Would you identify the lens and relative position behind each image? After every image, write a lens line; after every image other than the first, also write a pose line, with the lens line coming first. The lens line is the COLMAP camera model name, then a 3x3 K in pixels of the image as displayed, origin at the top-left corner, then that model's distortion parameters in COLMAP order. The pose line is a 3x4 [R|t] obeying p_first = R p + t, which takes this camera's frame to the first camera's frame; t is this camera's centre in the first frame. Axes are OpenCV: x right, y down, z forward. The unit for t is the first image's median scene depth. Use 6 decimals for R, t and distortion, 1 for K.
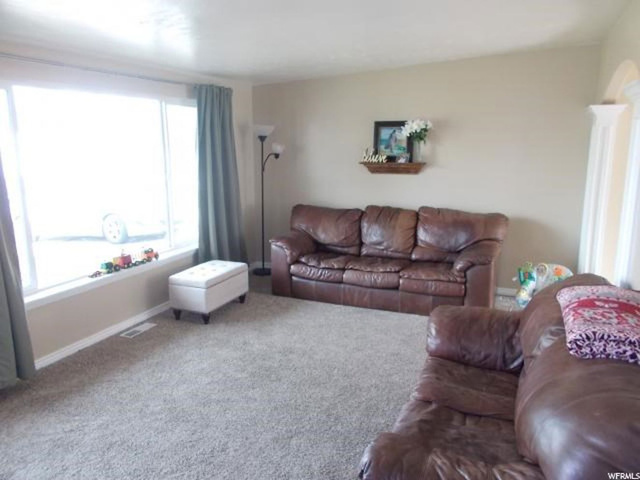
lens RADIAL K [[489.4, 0, 322.2], [0, 489.4, 241.4], [0, 0, 1]] dist [0.012267, -0.023450]
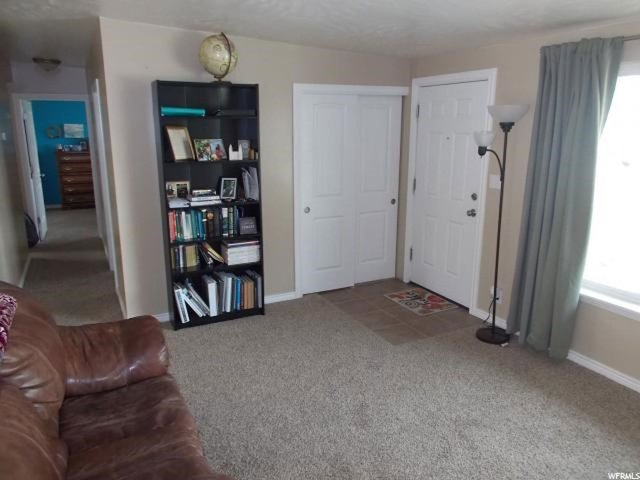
lens RADIAL K [[489.4, 0, 322.0], [0, 489.4, 241.4], [0, 0, 1]] dist [0.012267, -0.023450]
pose [[-0.643084, 0.176552, -0.745166, 0.331230], [-0.152928, 0.923853, 0.350867, -0.174067], [0.750370, 0.339594, -0.567116, 0.823669]]
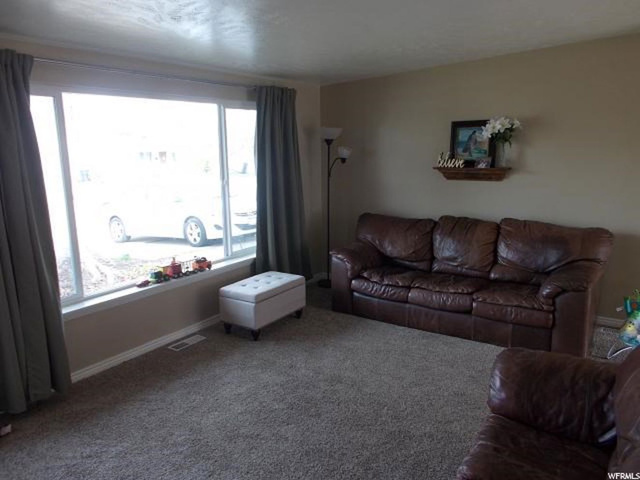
lens RADIAL K [[489.4, 0, 320.5], [0, 489.4, 239.7], [0, 0, 1]] dist [0.012267, -0.023450]
pose [[0.981459, 0.026511, -0.189831, 0.056926], [-0.028036, 0.999593, -0.005351, -0.022408], [0.189612, 0.010574, 0.981802, 0.101630]]
